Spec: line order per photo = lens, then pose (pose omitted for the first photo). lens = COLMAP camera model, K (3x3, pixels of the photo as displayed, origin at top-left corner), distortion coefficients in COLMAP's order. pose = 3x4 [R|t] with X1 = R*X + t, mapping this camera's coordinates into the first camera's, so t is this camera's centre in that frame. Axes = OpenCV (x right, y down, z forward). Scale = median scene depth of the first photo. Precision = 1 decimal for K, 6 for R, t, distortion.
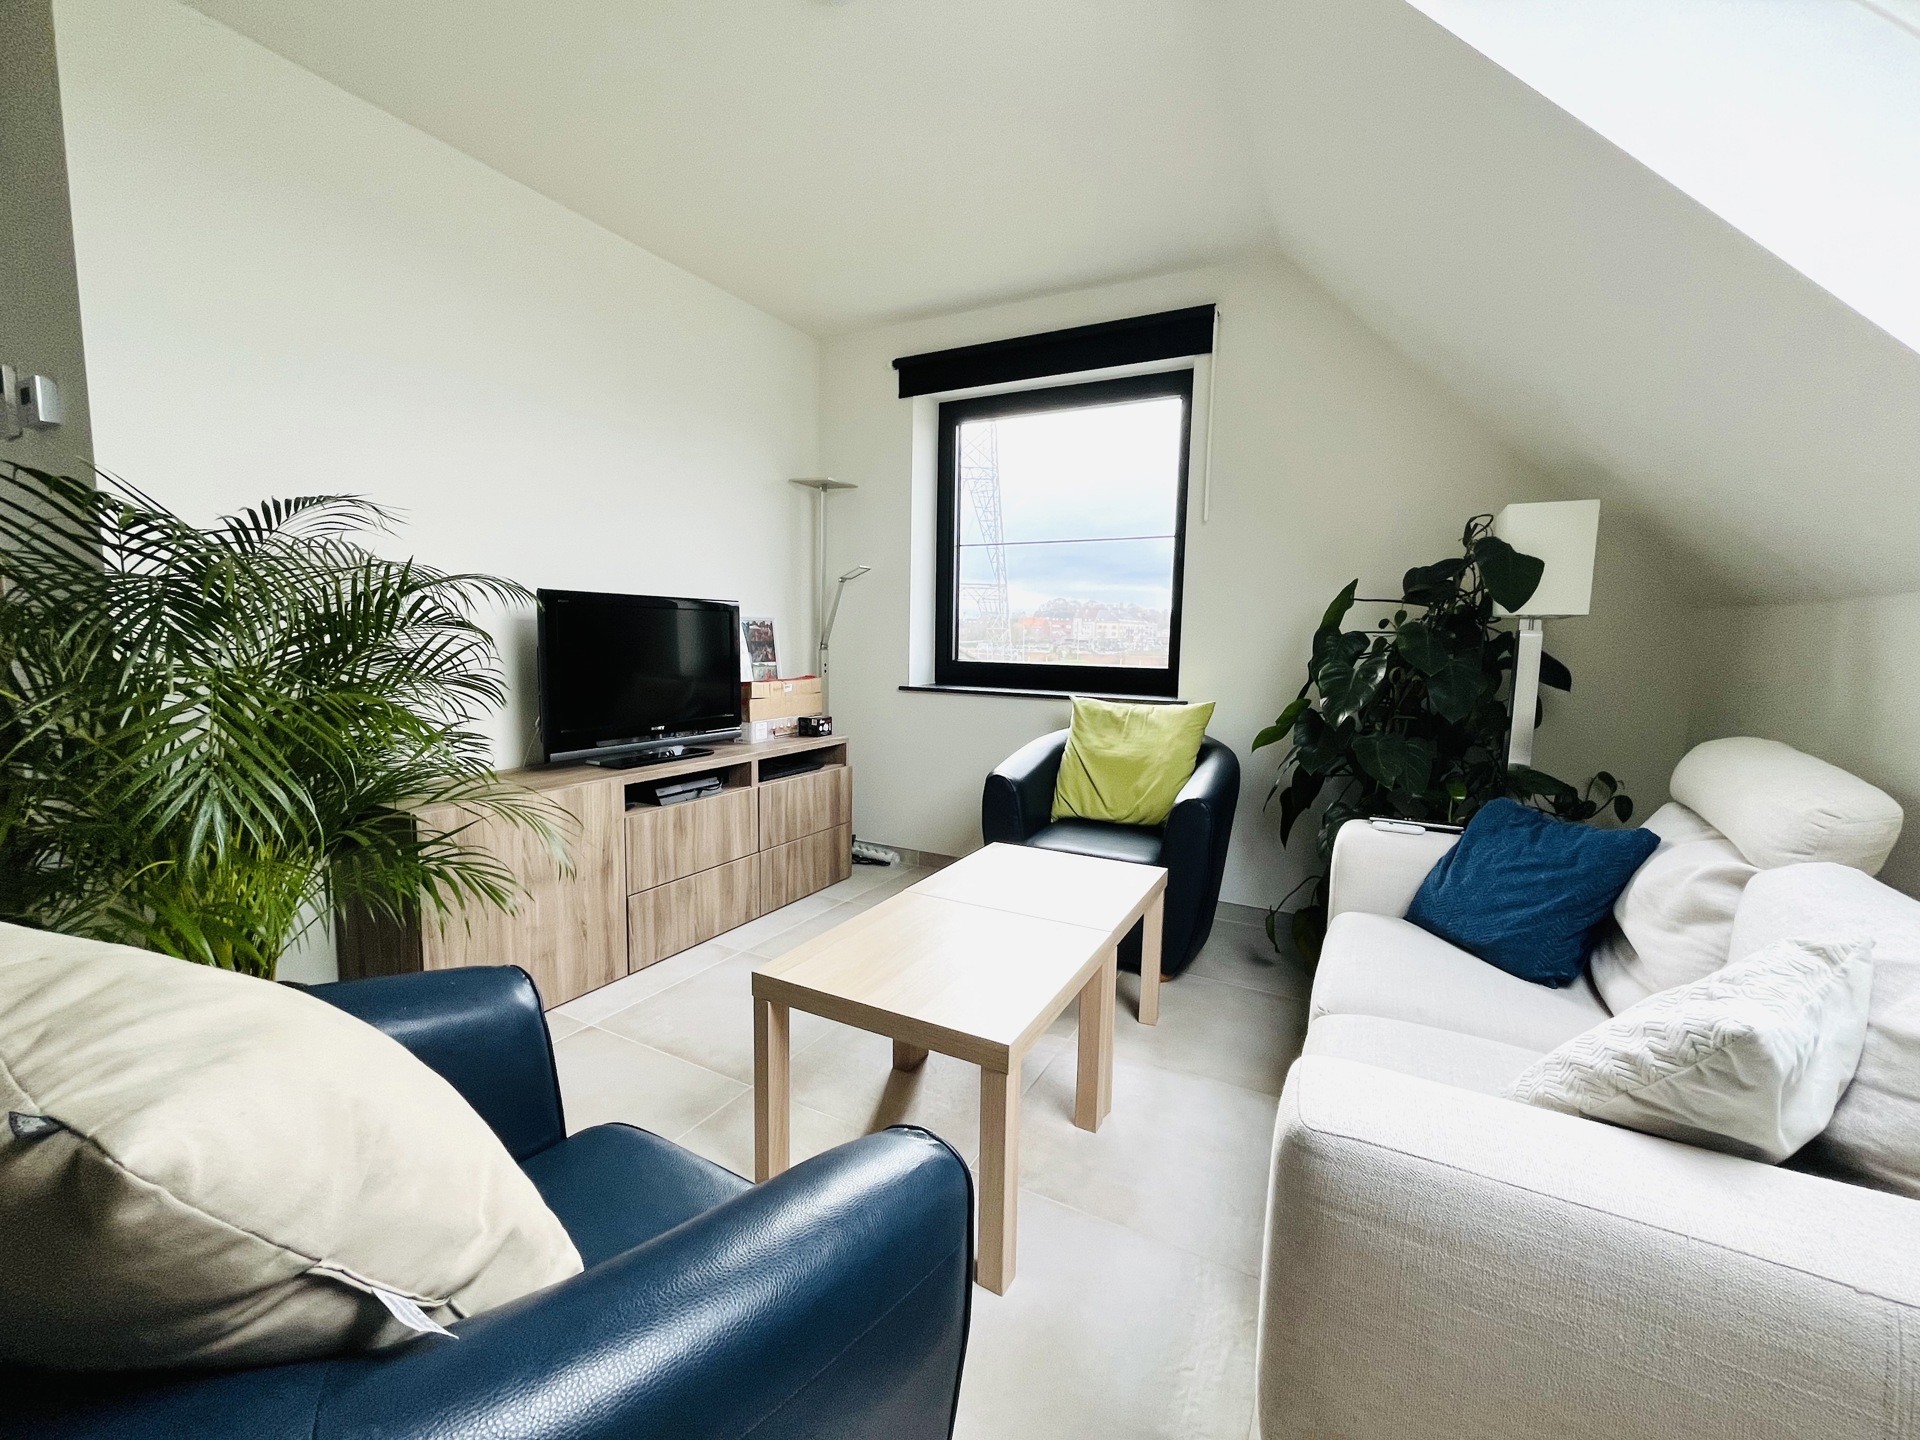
lens RADIAL K [[767.8, 0, 963.3], [0, 767.8, 717.4], [0, 0, 1]] dist [0.000382, -0.000052]
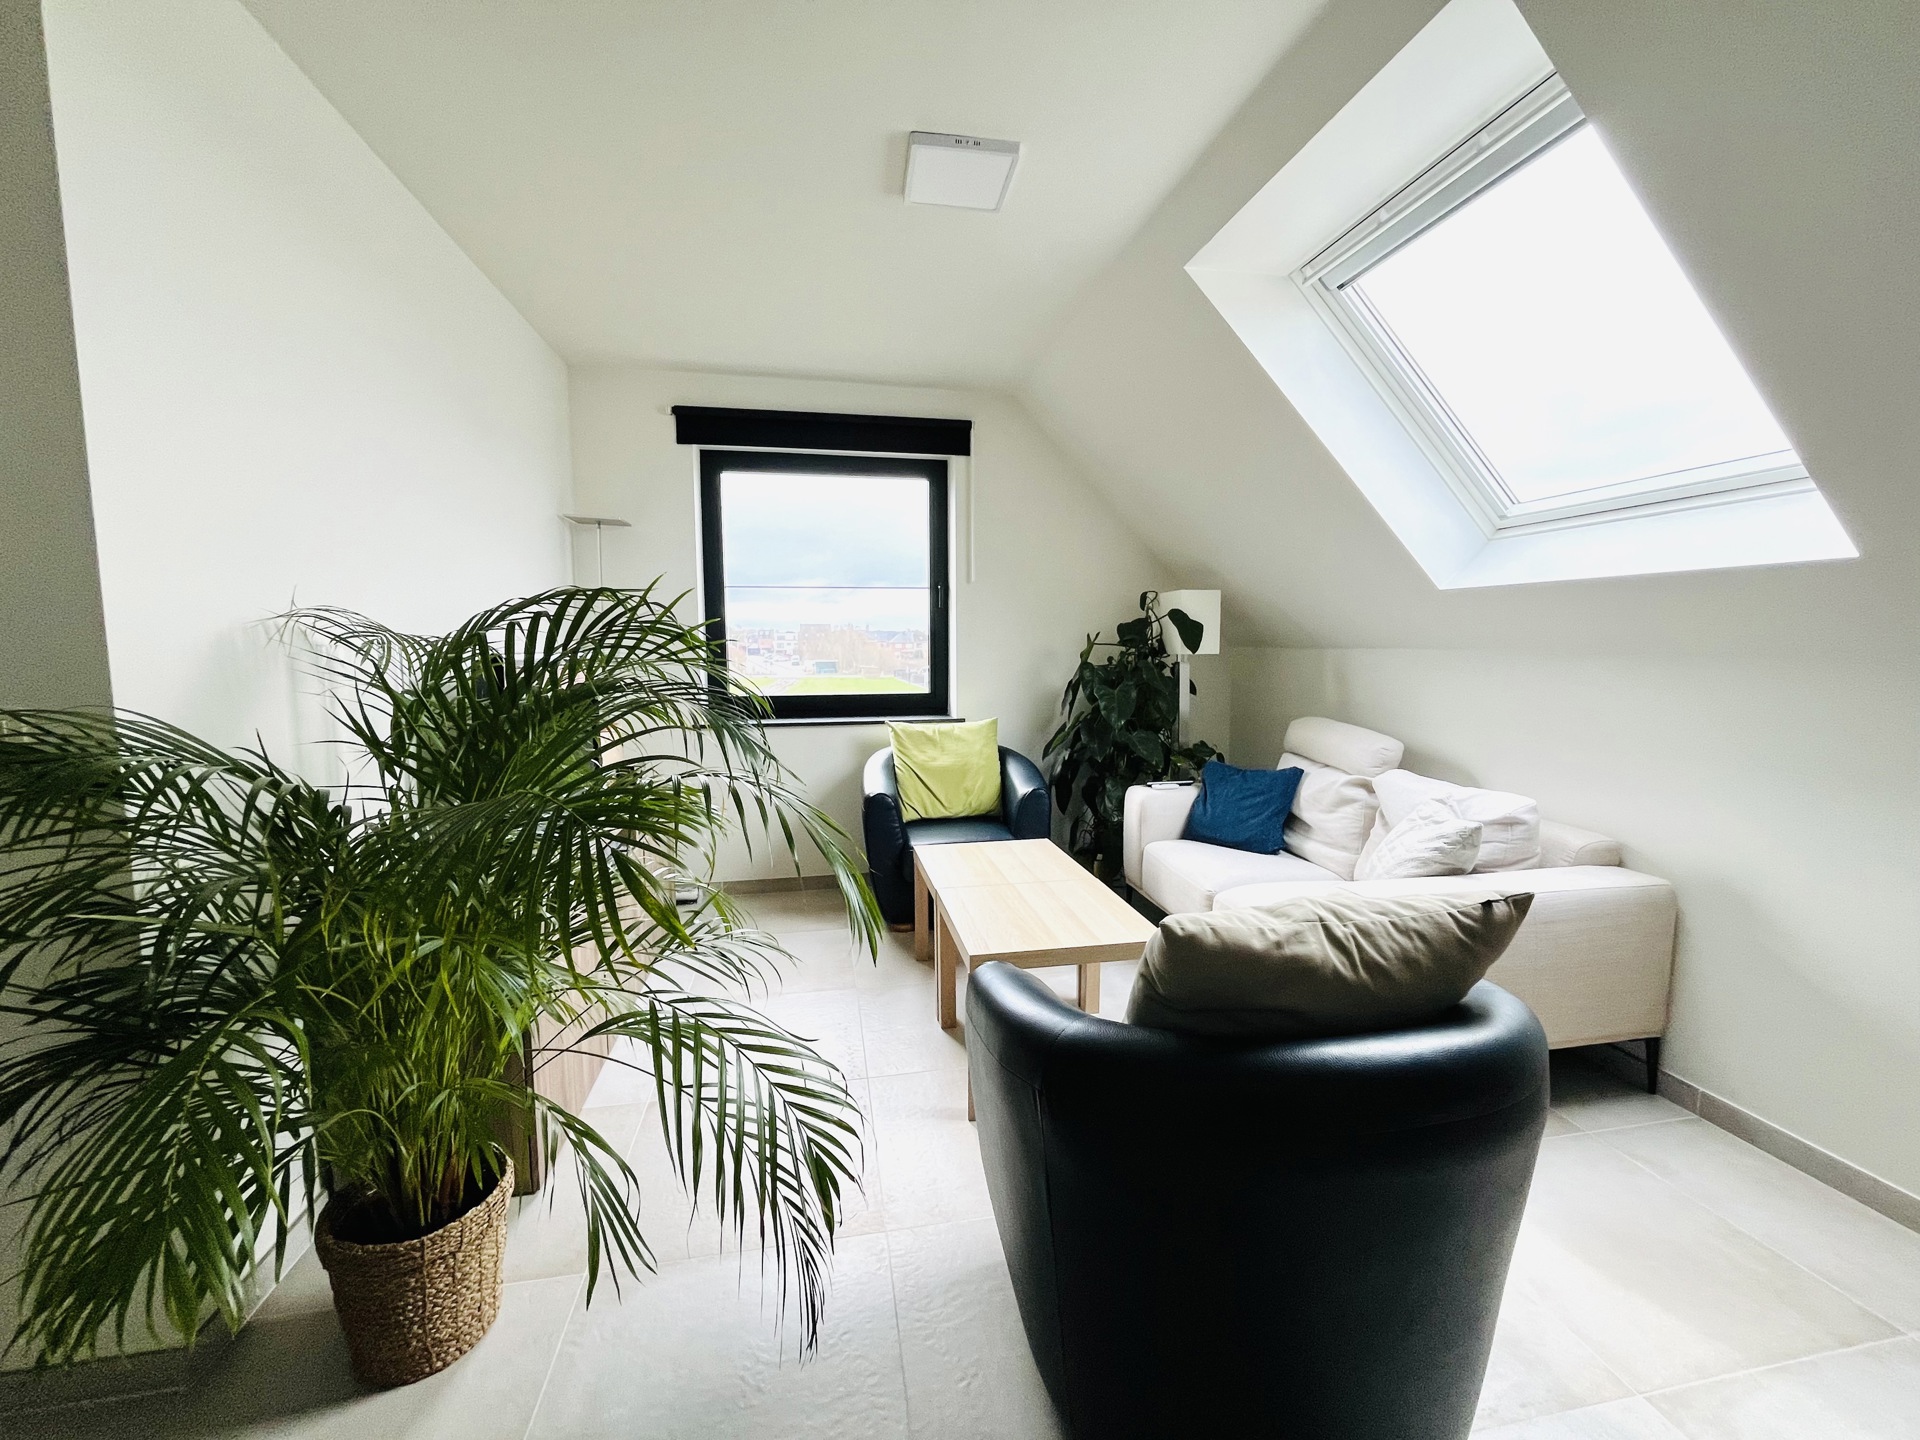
lens RADIAL K [[767.8, 0, 966.7], [0, 767.8, 718.6], [0, 0, 1]] dist [0.000382, -0.000052]
pose [[0.782309, -0.088085, 0.616631, -0.566449], [0.087671, 0.995667, 0.031003, -0.066559], [-0.616690, 0.029806, 0.786641, -0.031782]]
